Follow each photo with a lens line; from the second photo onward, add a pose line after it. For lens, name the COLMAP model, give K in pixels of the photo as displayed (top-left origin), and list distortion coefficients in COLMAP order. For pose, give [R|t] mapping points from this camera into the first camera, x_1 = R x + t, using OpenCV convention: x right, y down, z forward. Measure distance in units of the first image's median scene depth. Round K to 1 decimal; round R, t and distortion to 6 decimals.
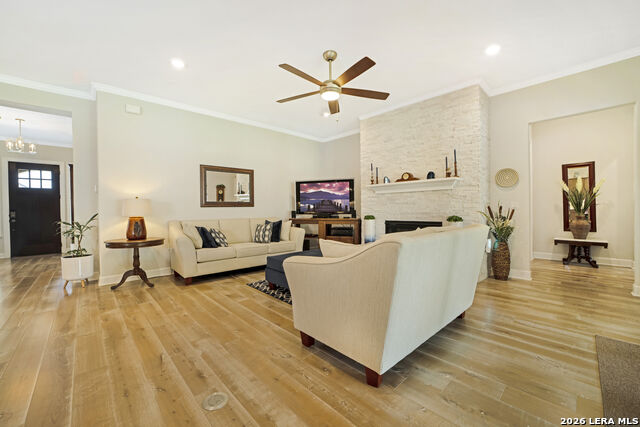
lens RADIAL K [[255.8, 0, 313.2], [0, 255.8, 207.9], [0, 0, 1]] dist [-0.017964, 0.000403]
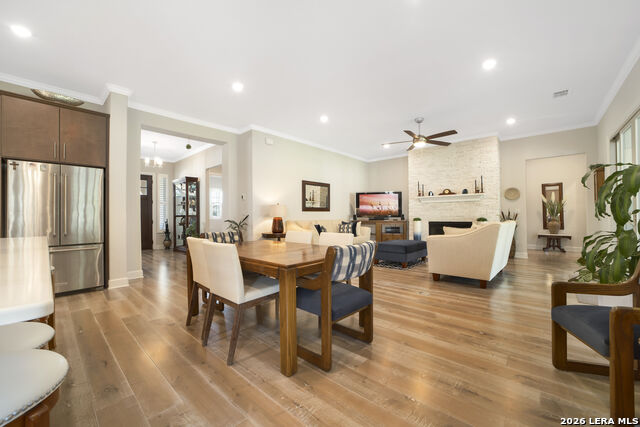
lens RADIAL K [[253.6, 0, 321.0], [0, 253.6, 209.7], [0, 0, 1]] dist [-0.016373, 0.000083]
pose [[0.995865, 0.008112, 0.090482, -0.541399], [-0.006431, 0.999802, -0.018848, 0.016304], [-0.090617, 0.018188, 0.995720, -0.430042]]
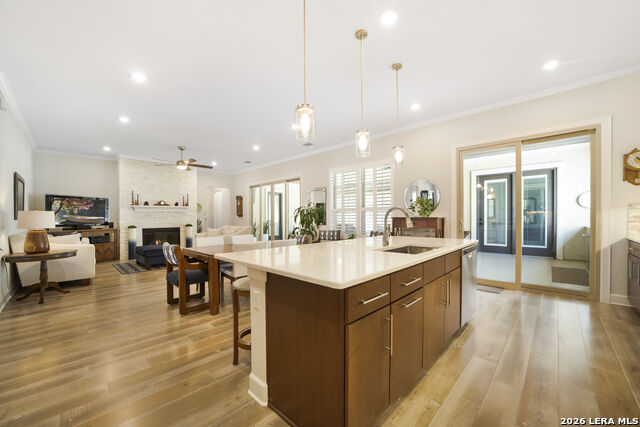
lens RADIAL K [[259.2, 0, 314.9], [0, 259.2, 215.6], [0, 0, 1]] dist [-0.019088, 0.000032]
pose [[-0.044739, 0.021140, 0.998775, -1.626351], [0.009494, 0.999740, -0.020735, 0.014392], [-0.998954, 0.008555, -0.044928, 0.012429]]
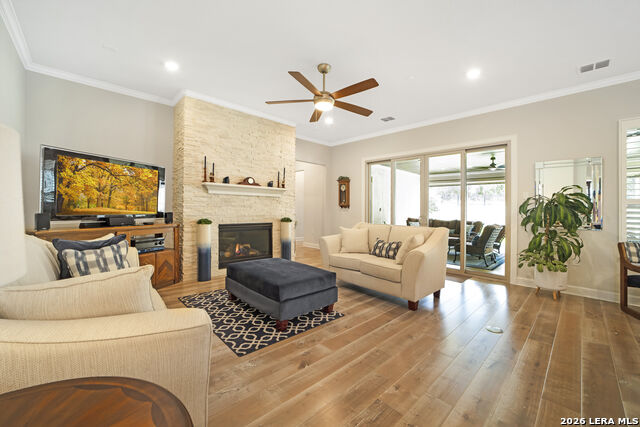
lens RADIAL K [[253.6, 0, 321.0], [0, 253.6, 209.7], [0, 0, 1]] dist [-0.016373, 0.000083]
pose [[-0.021684, 0.006923, 0.999741, -0.740350], [-0.026344, 0.999625, -0.007493, -0.005788], [-0.999418, -0.026500, -0.021494, 0.797899]]
